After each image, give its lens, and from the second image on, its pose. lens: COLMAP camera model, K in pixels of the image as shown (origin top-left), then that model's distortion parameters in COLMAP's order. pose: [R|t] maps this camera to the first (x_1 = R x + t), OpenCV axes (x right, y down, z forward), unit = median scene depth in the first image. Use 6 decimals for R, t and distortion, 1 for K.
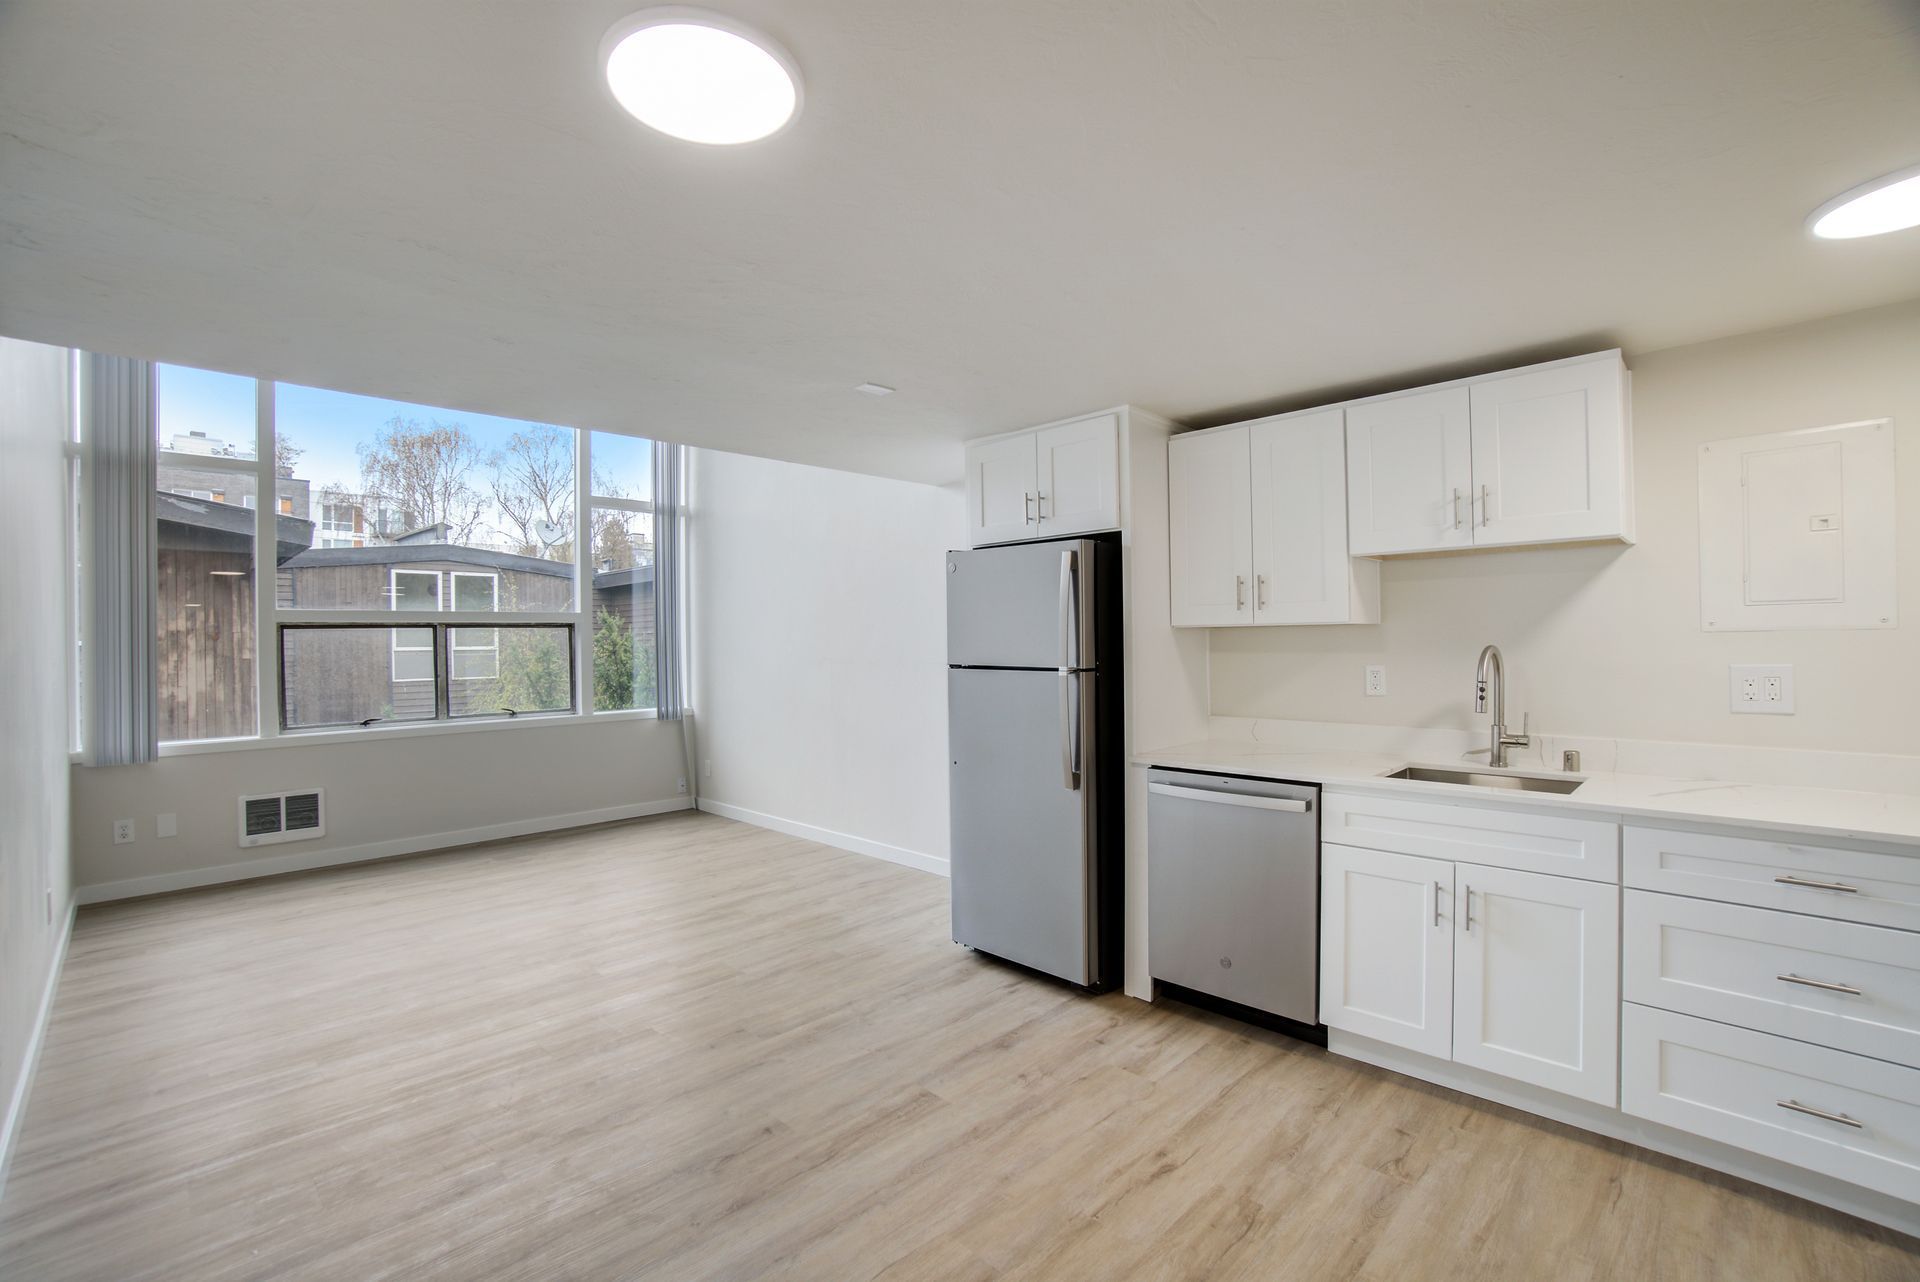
lens RADIAL K [[840.4, 0, 951.0], [0, 840.4, 643.4], [0, 0, 1]] dist [-0.063014, 0.022043]
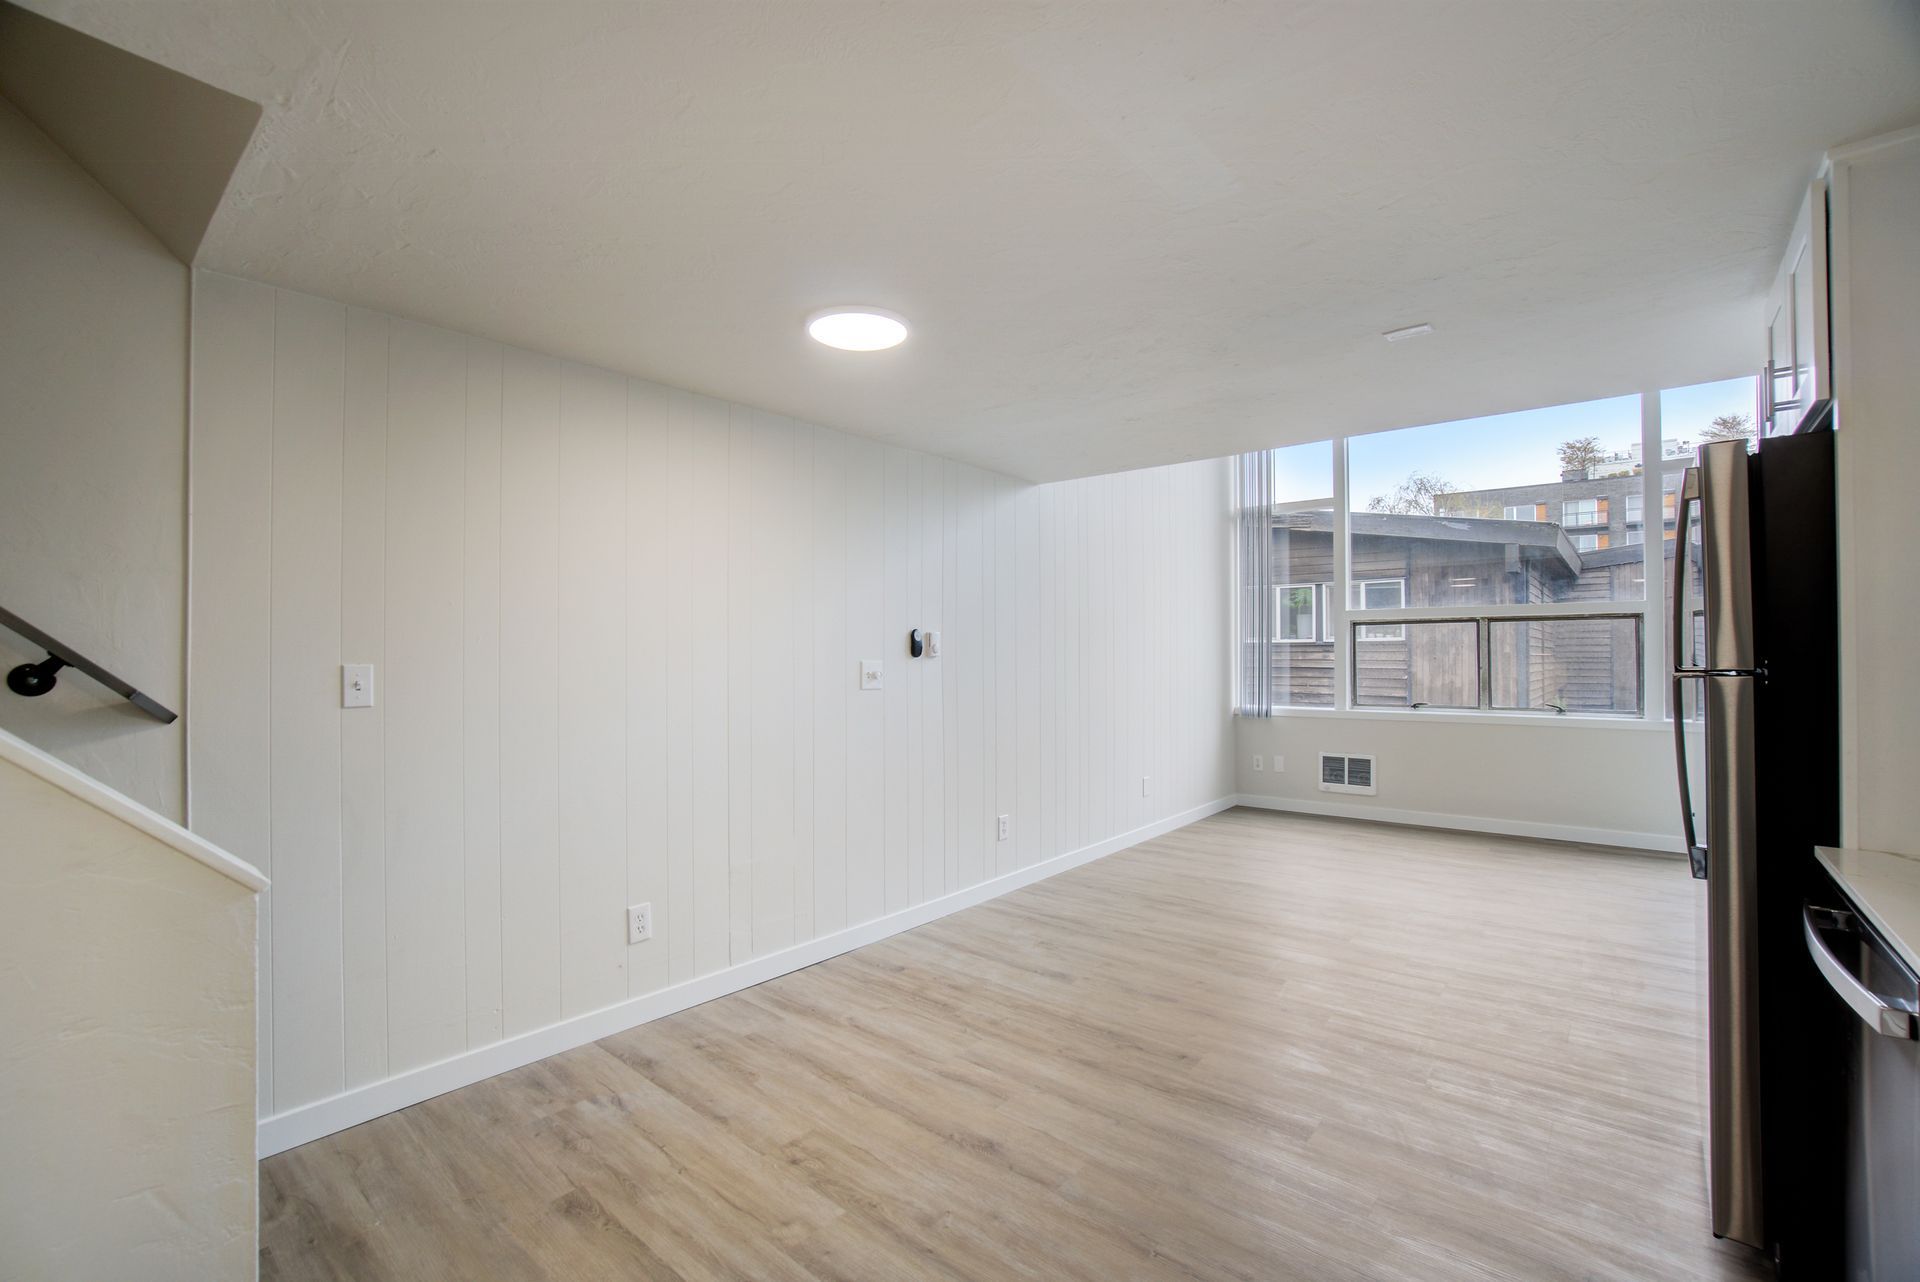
lens RADIAL K [[840.4, 0, 951.0], [0, 840.4, 643.4], [0, 0, 1]] dist [-0.063014, 0.022043]
pose [[0.078631, 0.002337, -0.996901, 0.704894], [-0.000292, 0.999997, 0.002322, 0.011931], [0.996904, 0.000109, 0.078632, 0.464570]]
